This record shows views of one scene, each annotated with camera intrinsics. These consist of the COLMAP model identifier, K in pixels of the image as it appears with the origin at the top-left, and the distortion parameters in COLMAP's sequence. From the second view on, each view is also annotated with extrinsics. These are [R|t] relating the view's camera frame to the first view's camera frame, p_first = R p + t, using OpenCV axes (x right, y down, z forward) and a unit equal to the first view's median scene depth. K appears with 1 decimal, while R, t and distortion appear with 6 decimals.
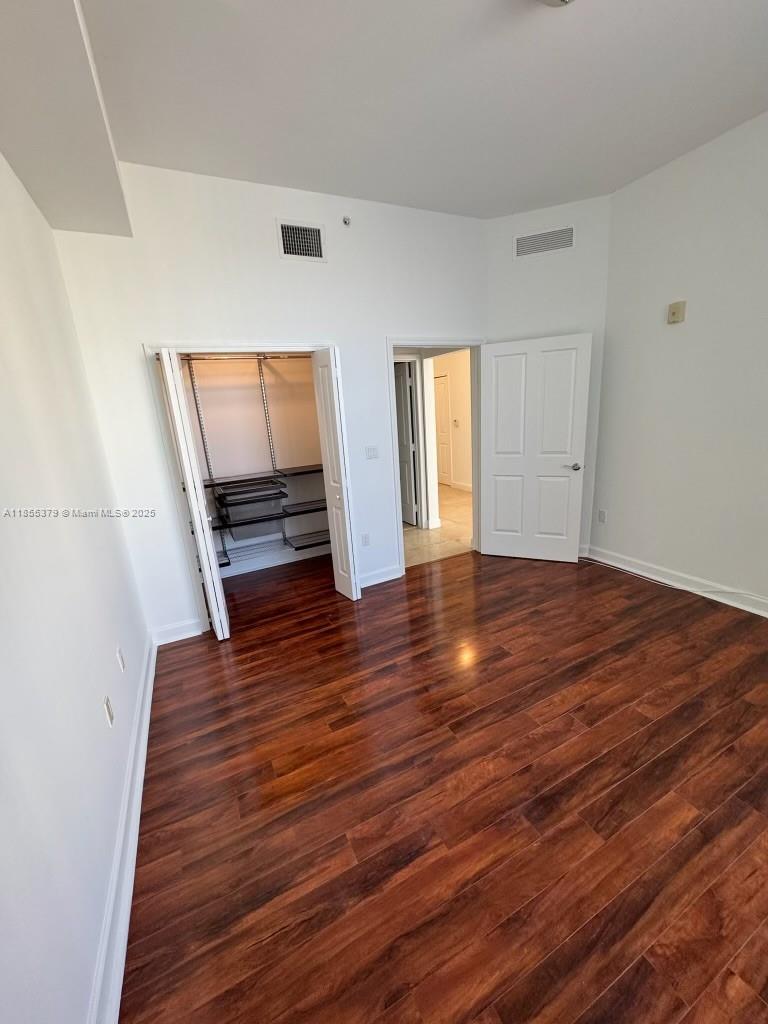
lens RADIAL K [[406.9, 0, 384.5], [0, 406.9, 509.5], [0, 0, 1]] dist [0.000974, 0.000174]
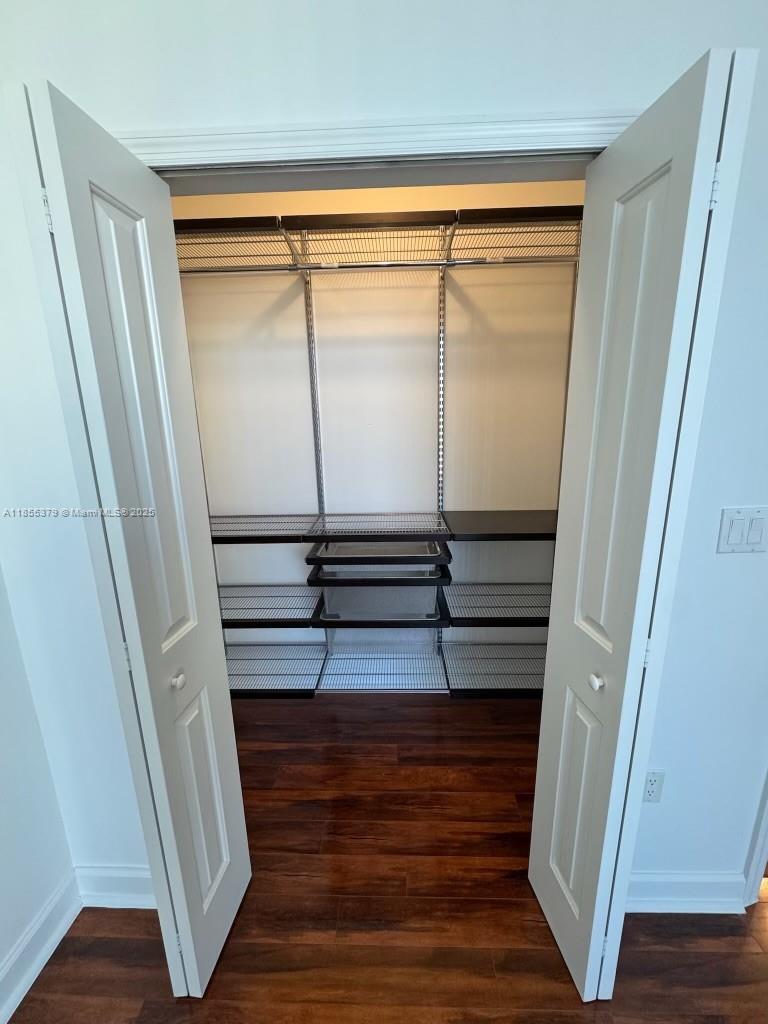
lens RADIAL K [[406.9, 0, 390.3], [0, 406.9, 512.5], [0, 0, 1]] dist [0.000974, 0.000174]
pose [[0.881155, 0.155406, -0.446559, -0.167345], [-0.159278, 0.986804, 0.029127, -0.165069], [0.445192, 0.045462, 0.894280, 0.865913]]
